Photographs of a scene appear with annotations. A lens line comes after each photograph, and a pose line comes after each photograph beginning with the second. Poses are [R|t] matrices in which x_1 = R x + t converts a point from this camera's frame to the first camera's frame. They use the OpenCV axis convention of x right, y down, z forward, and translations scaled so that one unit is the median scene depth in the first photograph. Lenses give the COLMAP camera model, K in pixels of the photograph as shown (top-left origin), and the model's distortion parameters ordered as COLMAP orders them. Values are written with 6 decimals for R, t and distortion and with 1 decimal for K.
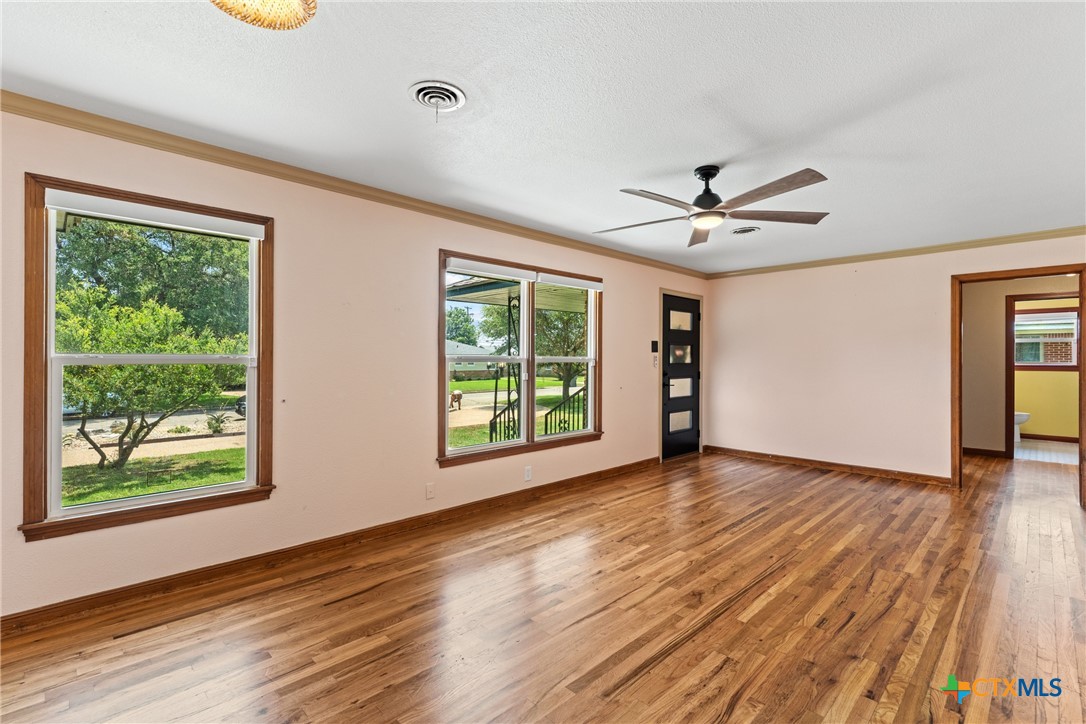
lens RADIAL K [[499.1, 0, 543.5], [0, 499.1, 357.3], [0, 0, 1]] dist [-0.008526, 0.000203]
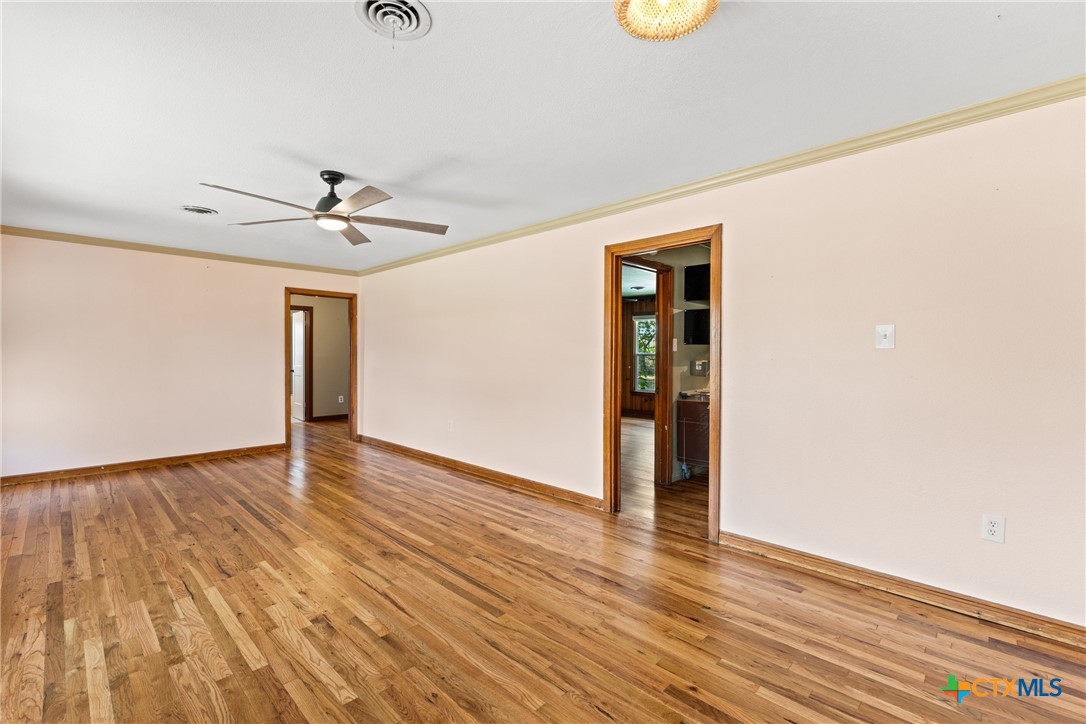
lens RADIAL K [[469.9, 0, 543.2], [0, 469.9, 363.3], [0, 0, 1]] dist [-0.000570, -0.001059]
pose [[-0.021221, -0.022834, 0.999514, -0.729147], [-0.009041, 0.999703, 0.022647, -0.001661], [-0.999734, -0.008556, -0.021421, 0.595530]]
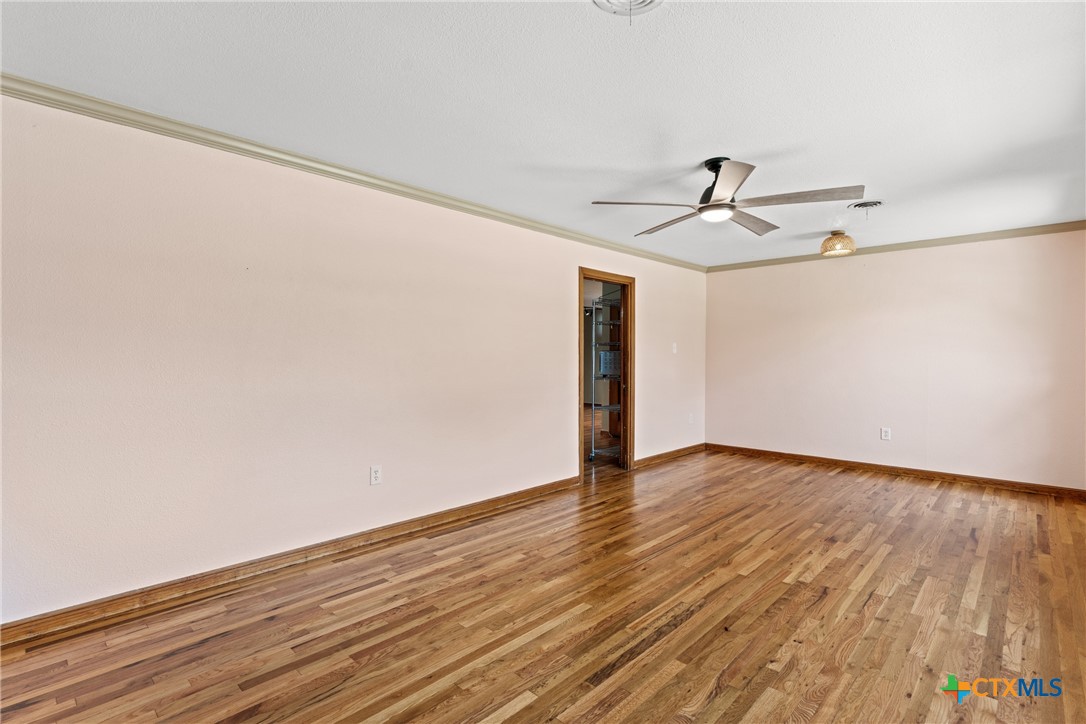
lens RADIAL K [[512.4, 0, 541.4], [0, 512.4, 359.1], [0, 0, 1]] dist [-0.003512, 0.000491]
pose [[-0.999722, -0.007714, -0.022278, 0.731161], [-0.007745, 0.999969, 0.001281, 0.013804], [0.022267, 0.001453, -0.999751, 2.111326]]
